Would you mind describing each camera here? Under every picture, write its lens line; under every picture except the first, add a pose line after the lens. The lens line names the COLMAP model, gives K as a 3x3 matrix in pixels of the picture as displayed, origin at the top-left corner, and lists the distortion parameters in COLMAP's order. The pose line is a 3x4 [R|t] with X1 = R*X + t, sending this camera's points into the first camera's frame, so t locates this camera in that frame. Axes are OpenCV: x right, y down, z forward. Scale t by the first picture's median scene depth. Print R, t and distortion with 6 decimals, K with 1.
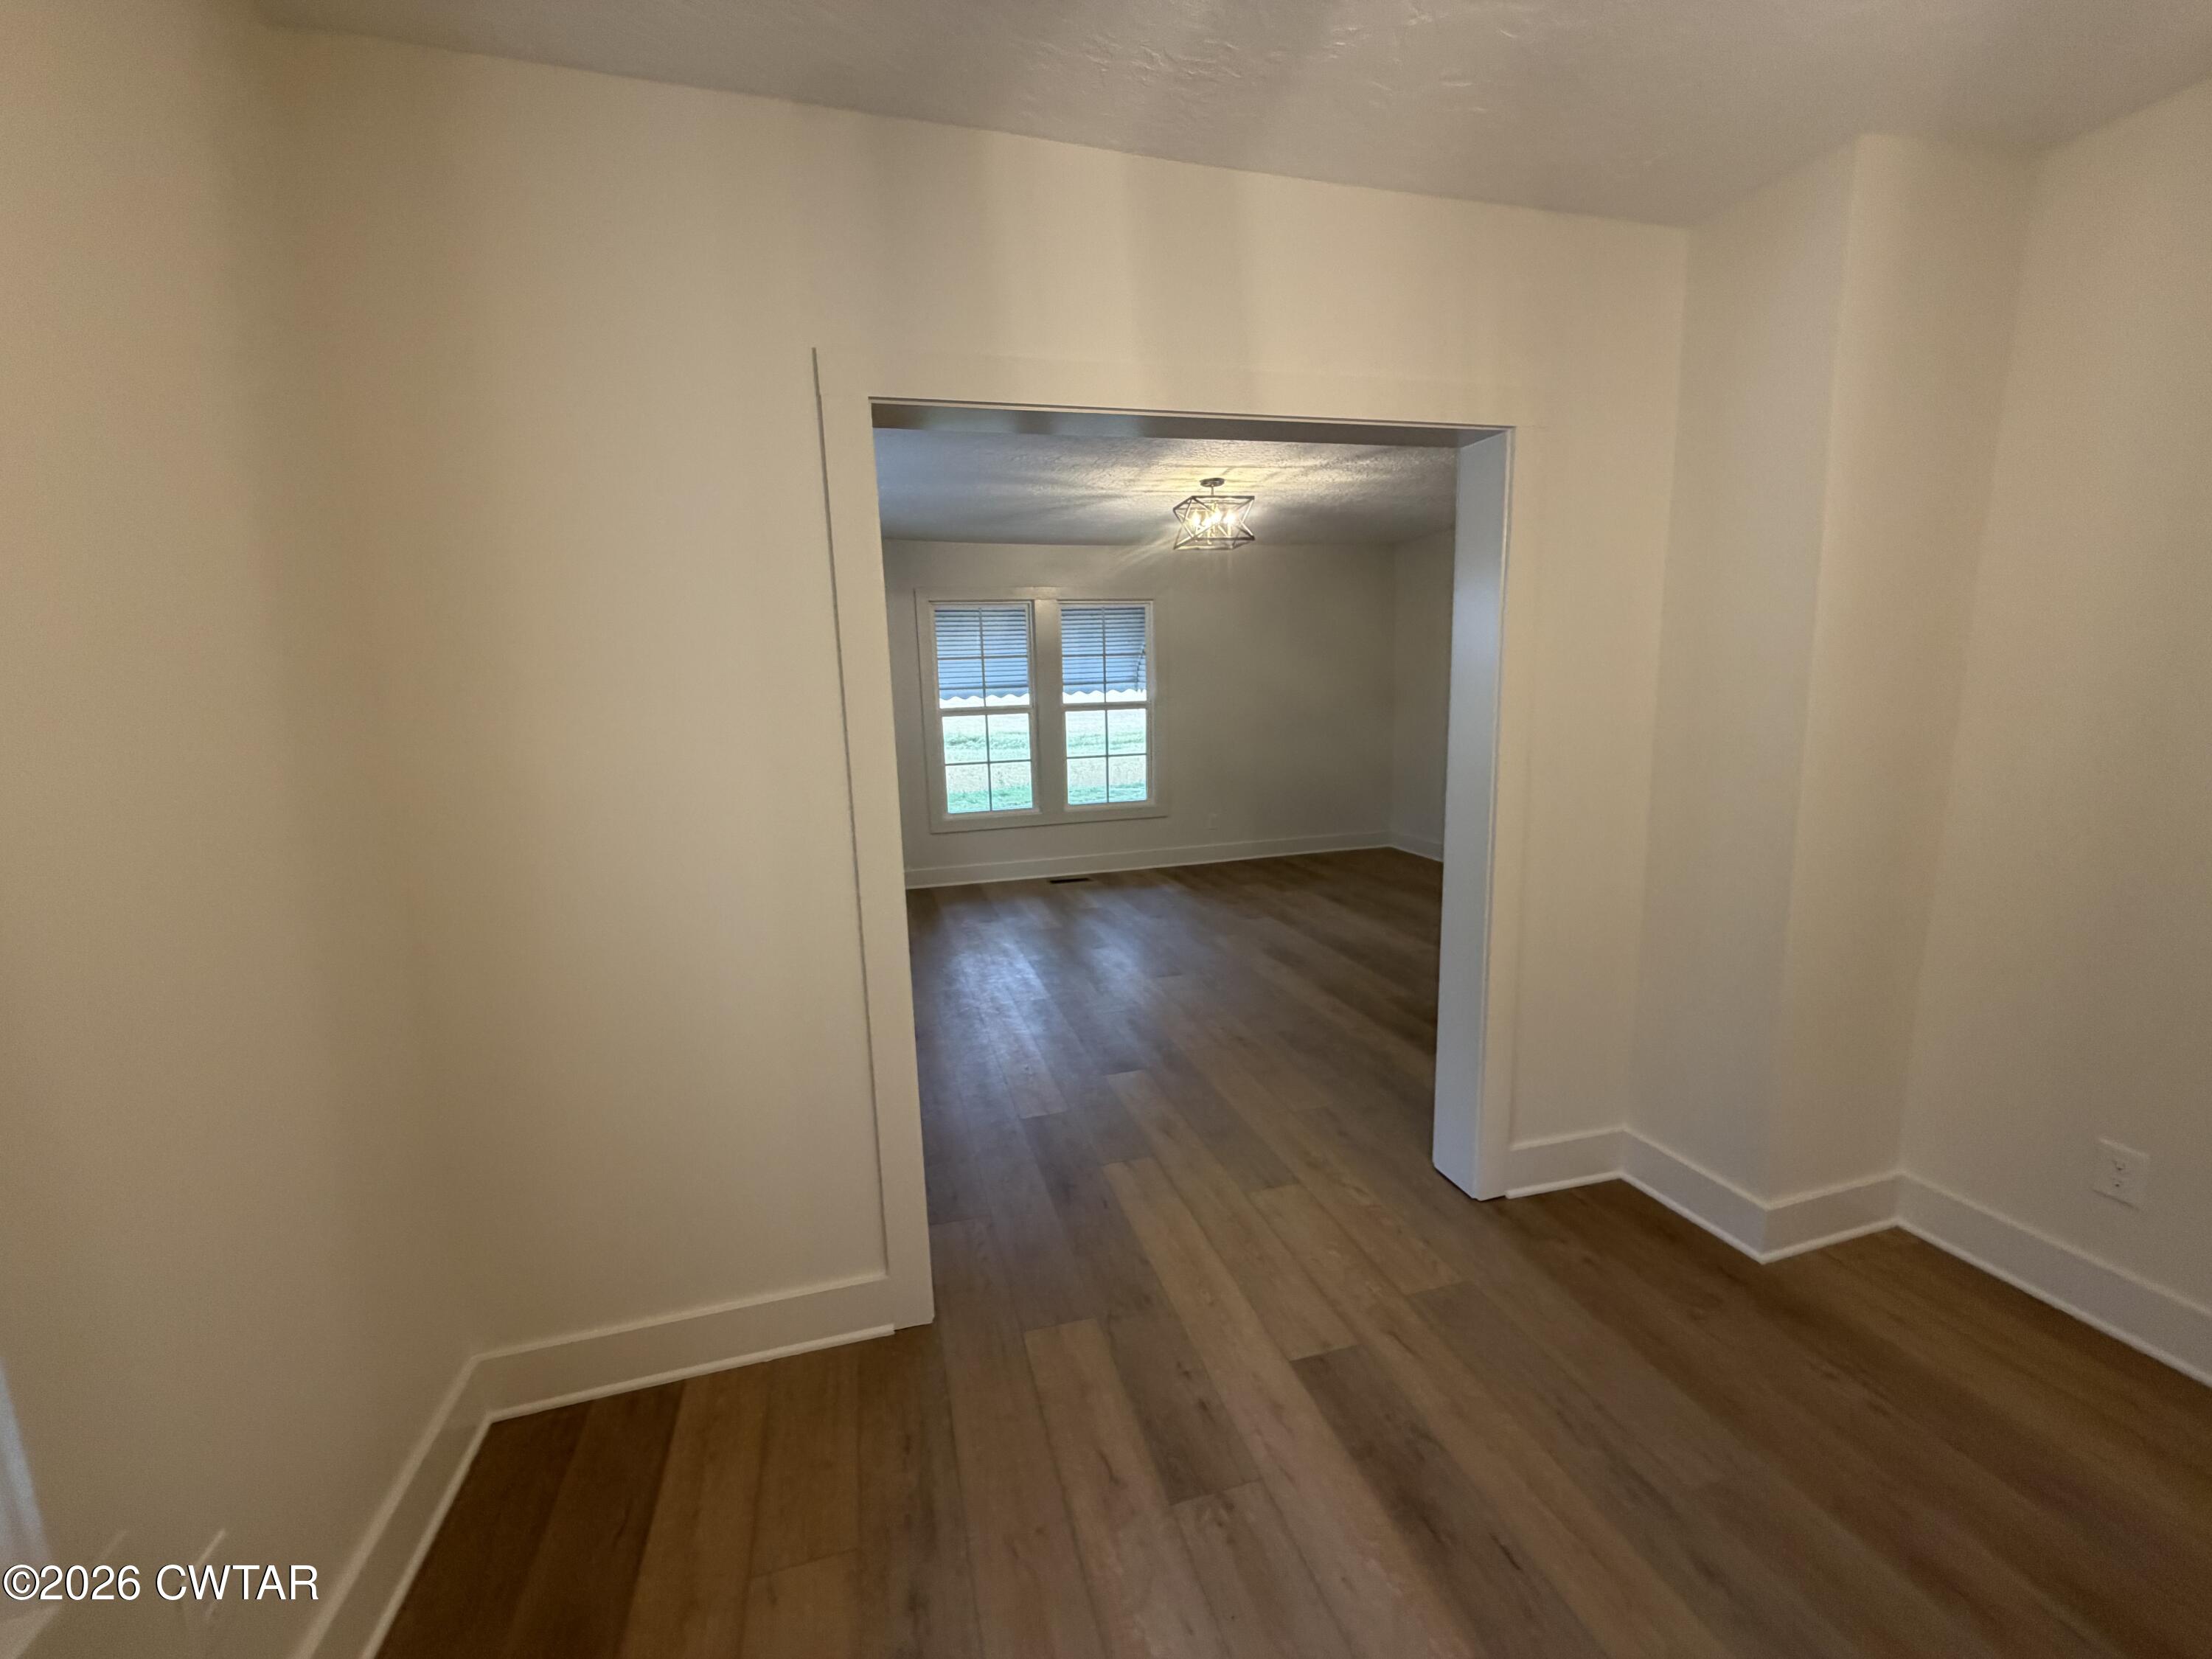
lens RADIAL K [[877.1, 0, 1098.1], [0, 877.1, 828.0], [0, 0, 1]] dist [-0.001737, 0.000556]
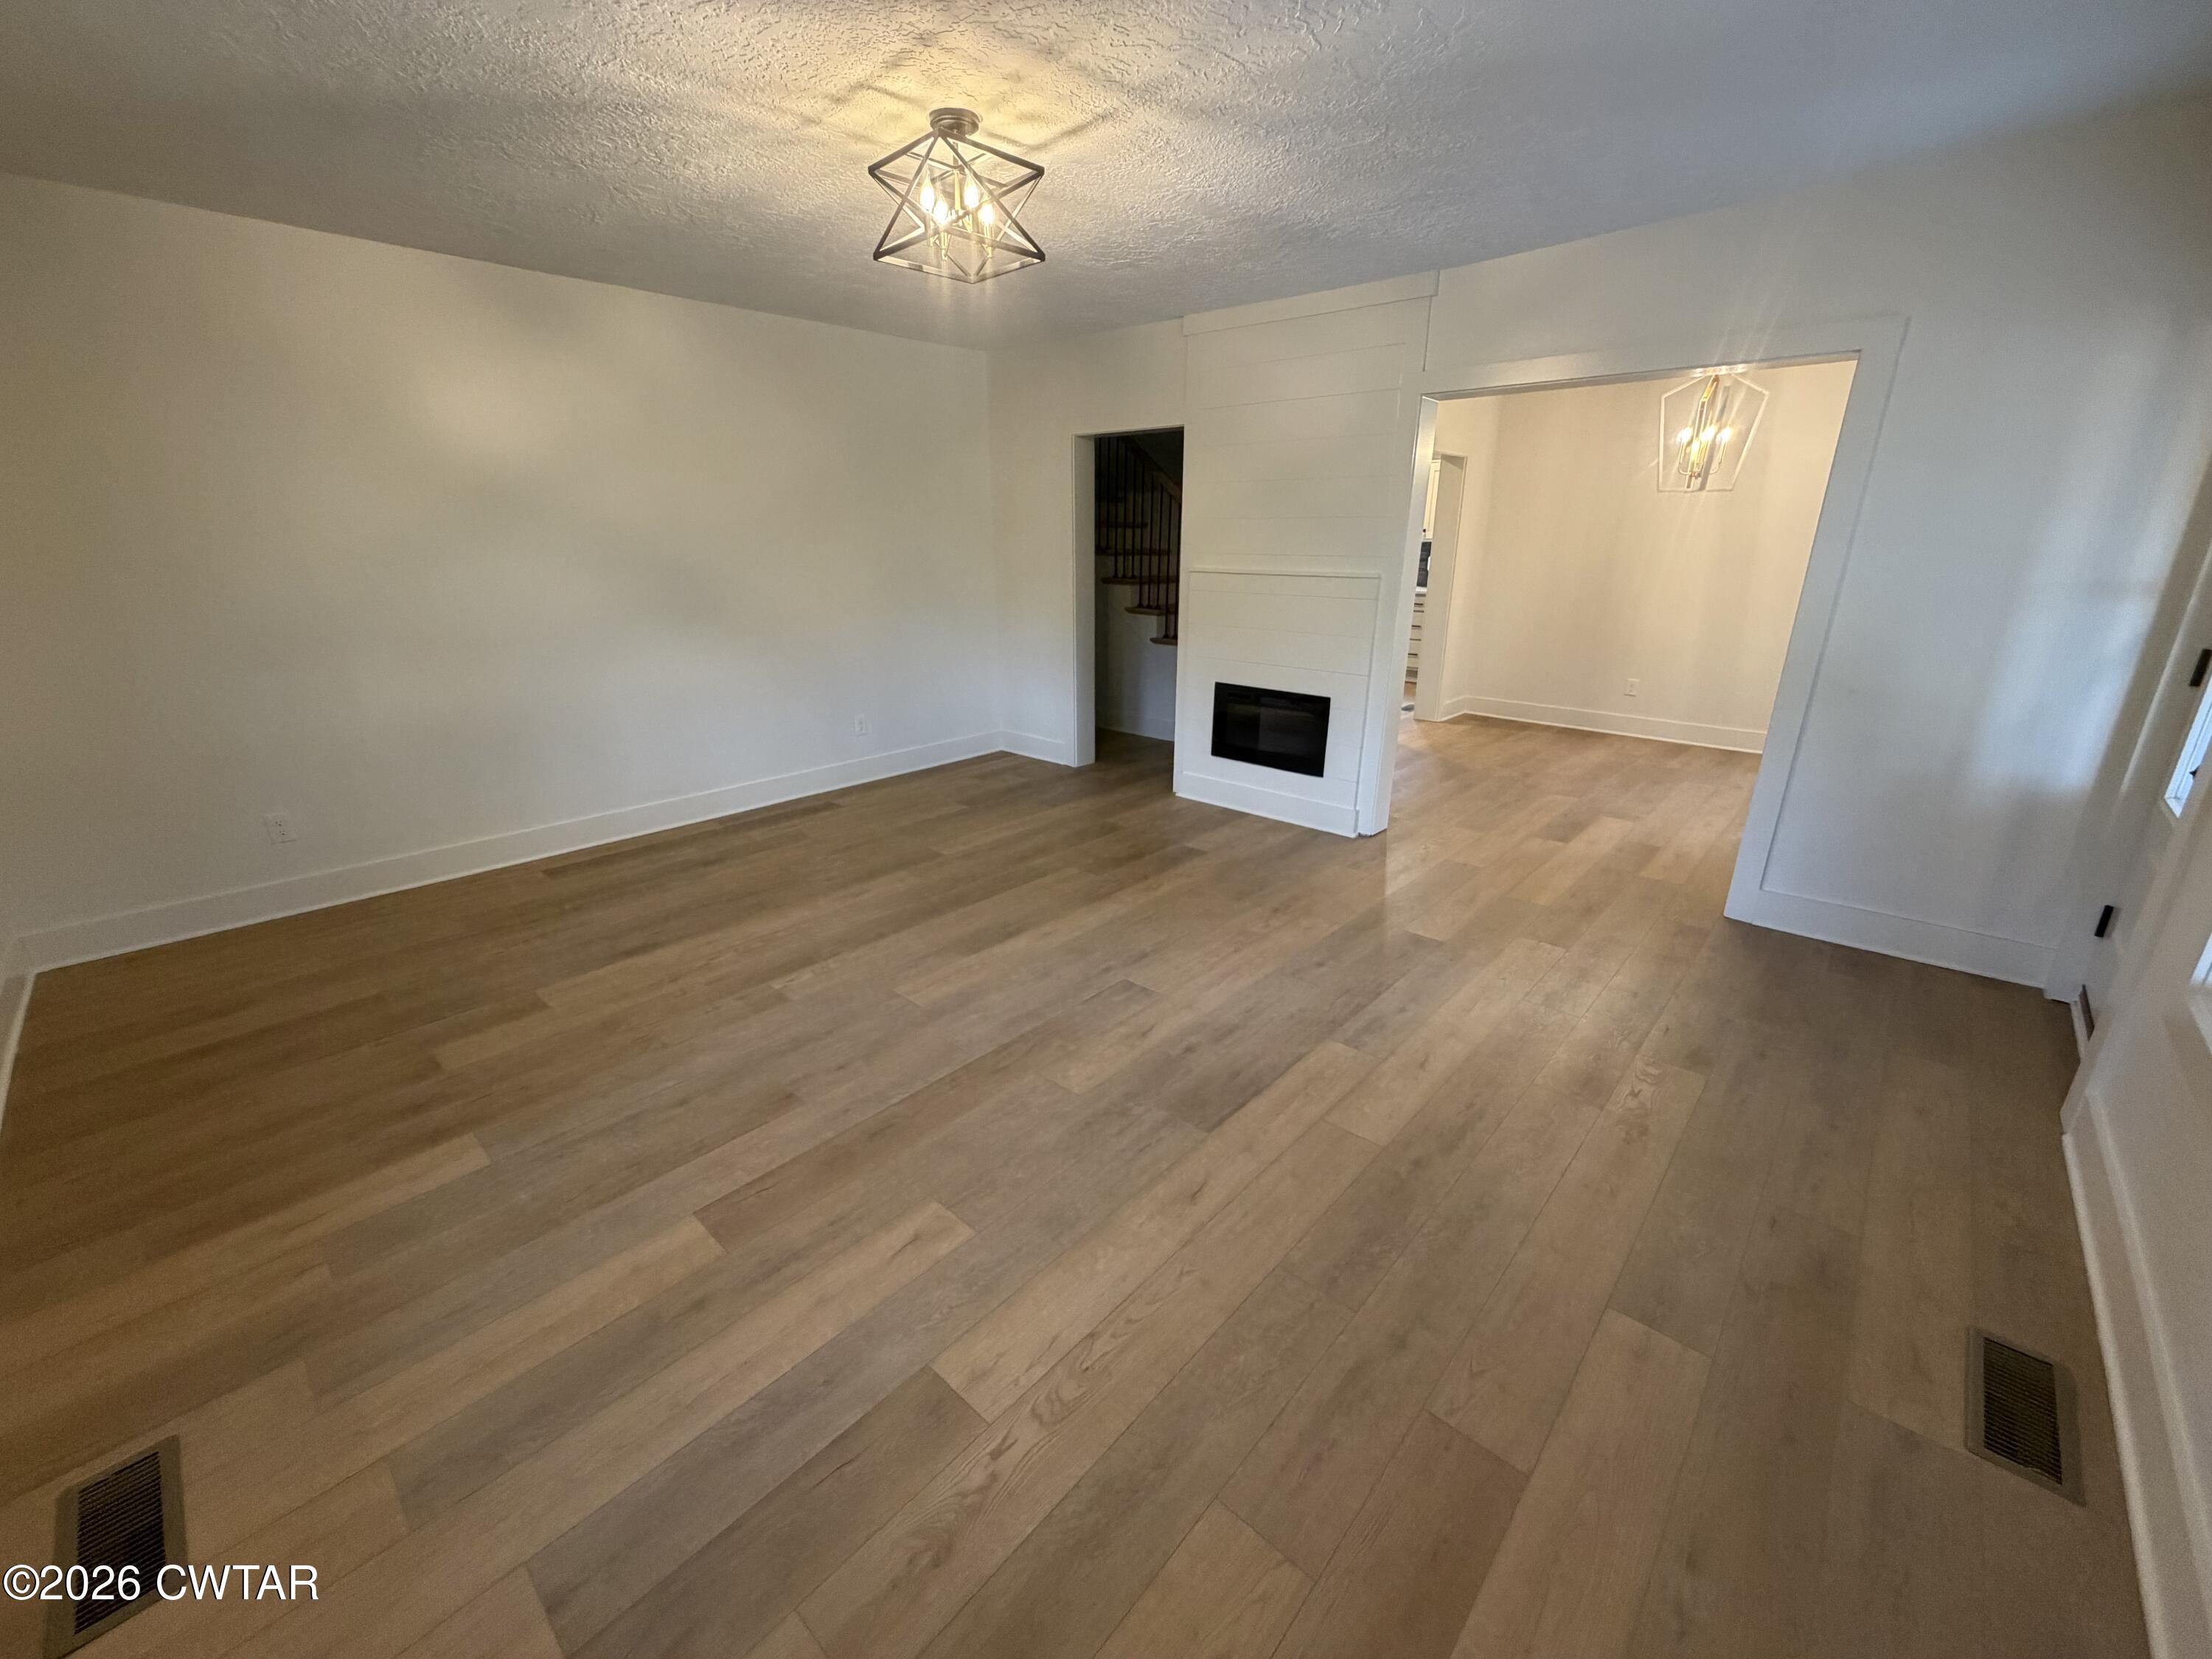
lens RADIAL K [[877.1, 0, 1098.1], [0, 877.1, 828.0], [0, 0, 1]] dist [-0.001737, 0.000556]
pose [[-0.530573, -0.235736, 0.814199, -0.296902], [0.154561, 0.917540, 0.366376, -0.137689], [-0.833428, 0.320233, -0.450386, 0.913202]]
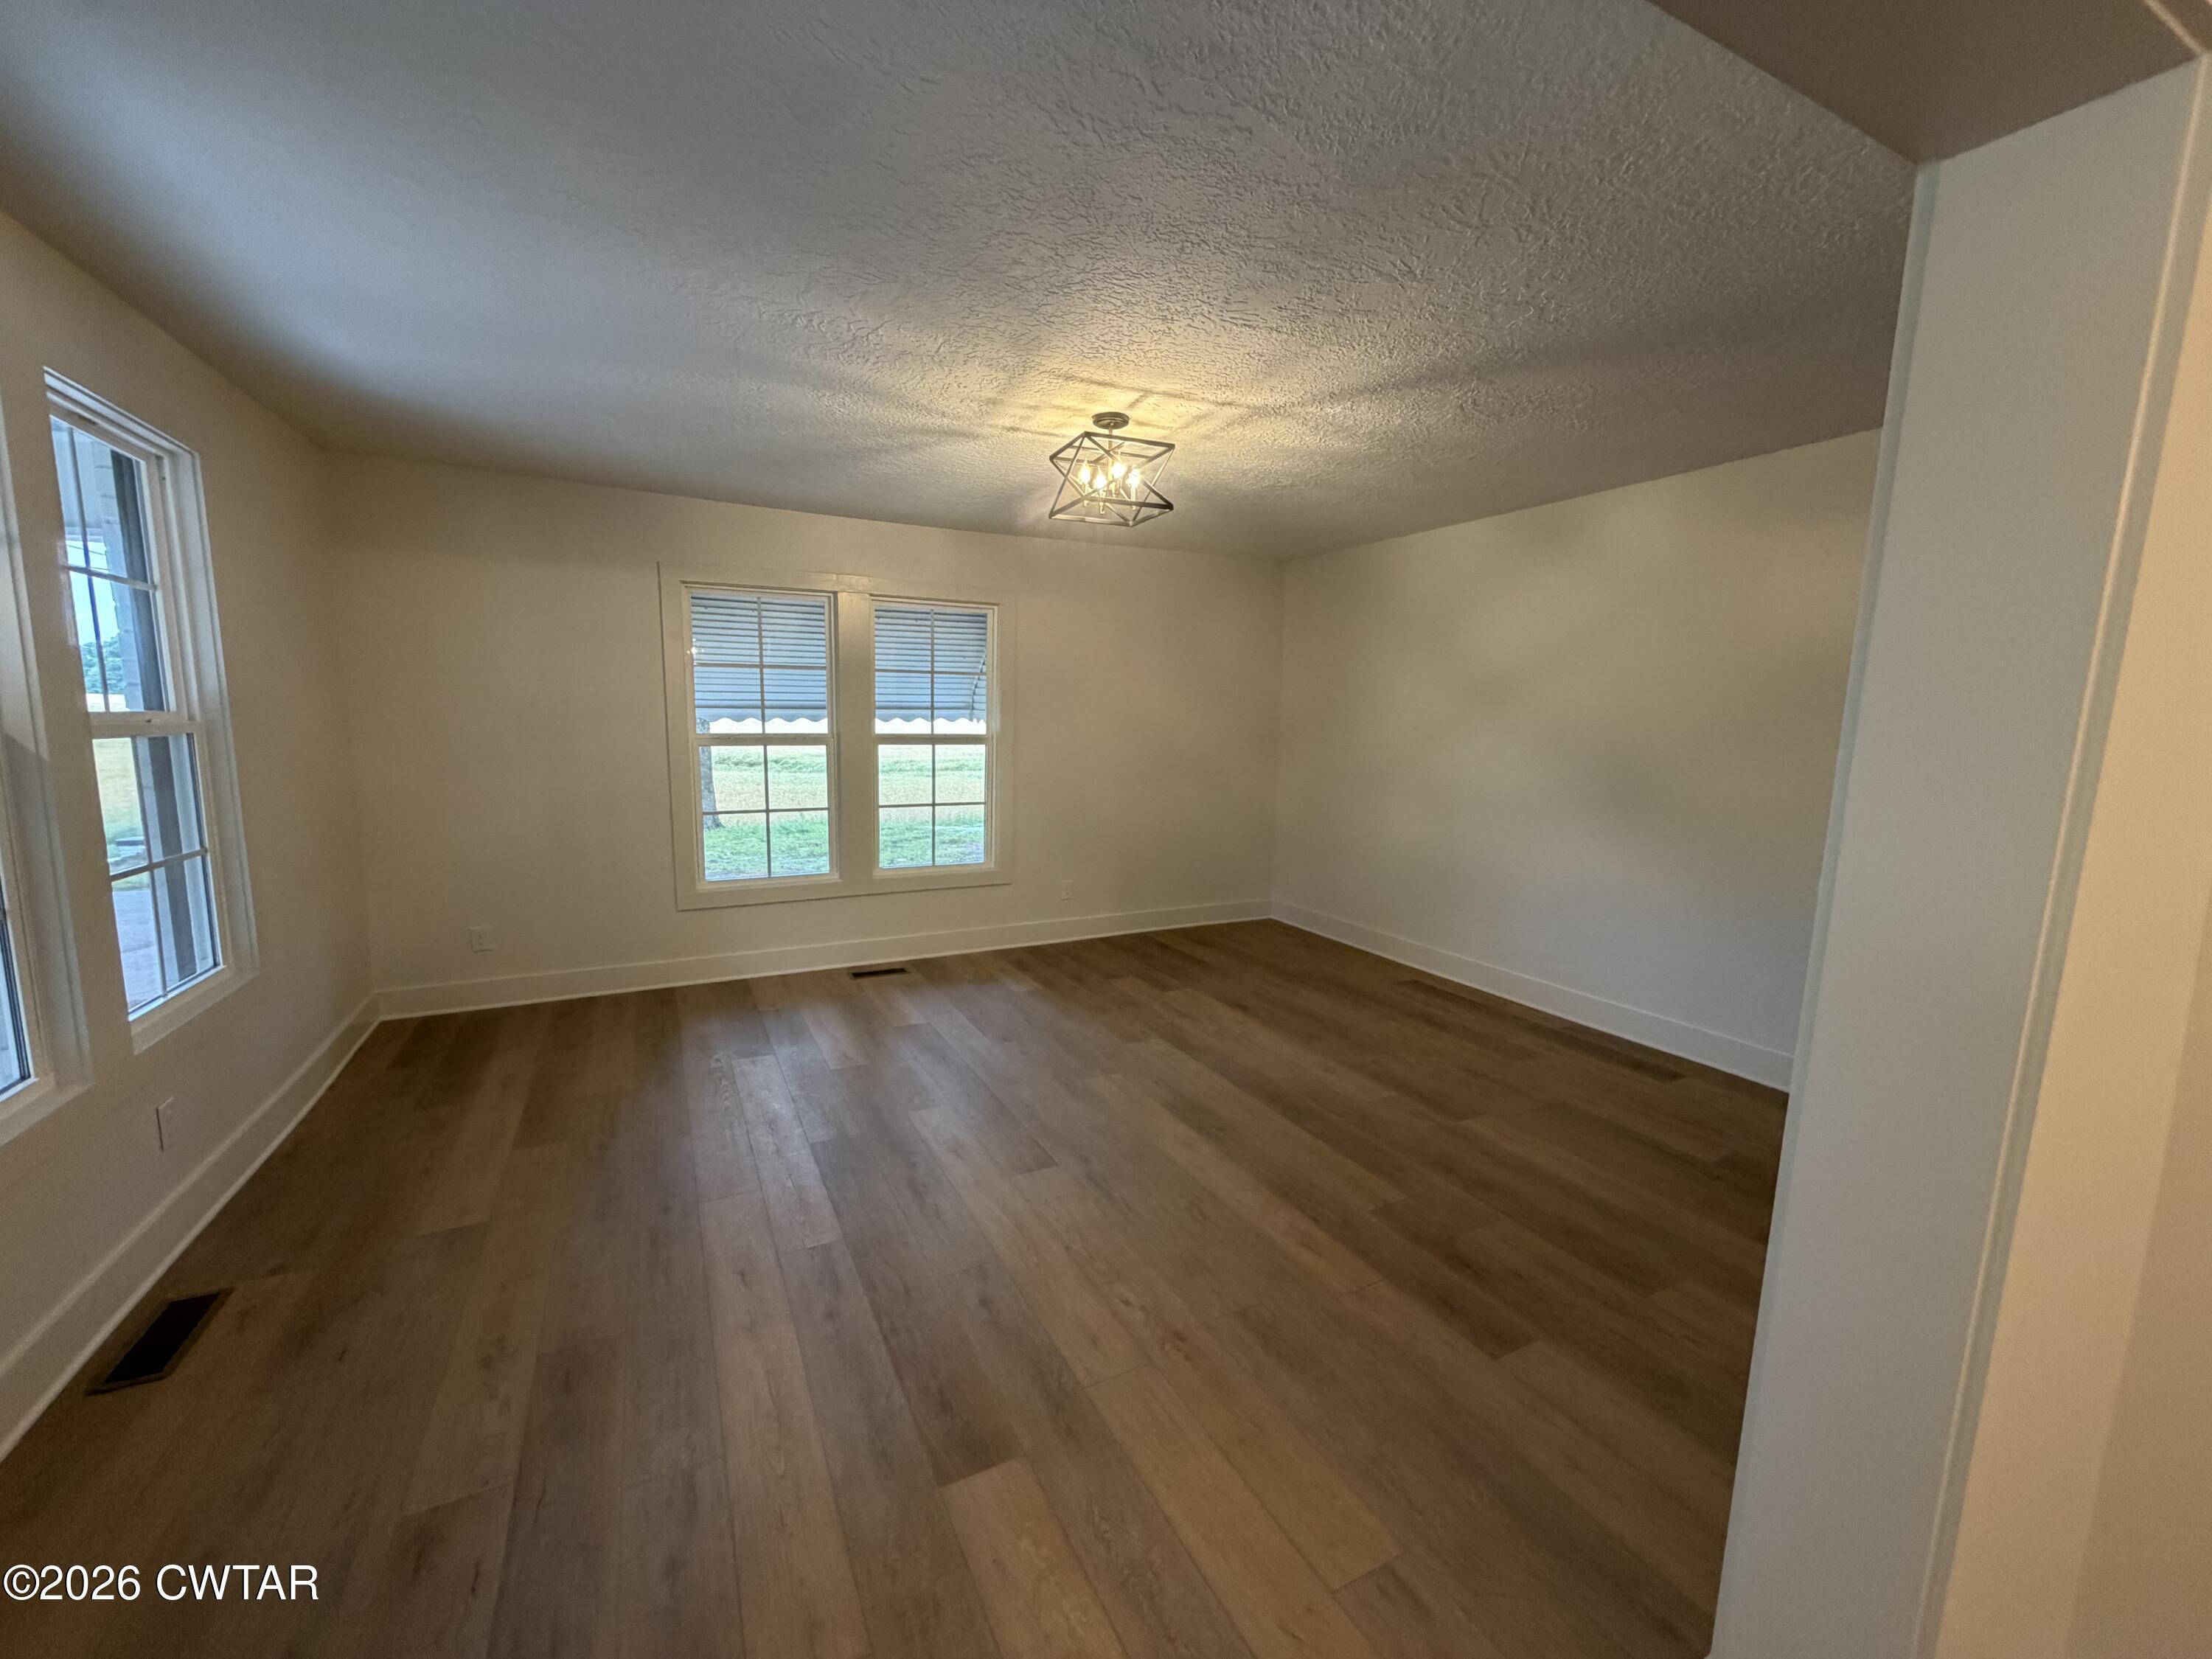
lens RADIAL K [[877.1, 0, 1098.1], [0, 877.1, 828.0], [0, 0, 1]] dist [-0.001737, 0.000556]
pose [[0.977620, 0.019556, 0.209466, -0.009827], [-0.012881, 0.999366, -0.033184, -0.042714], [-0.209982, 0.029743, 0.977253, 0.251965]]
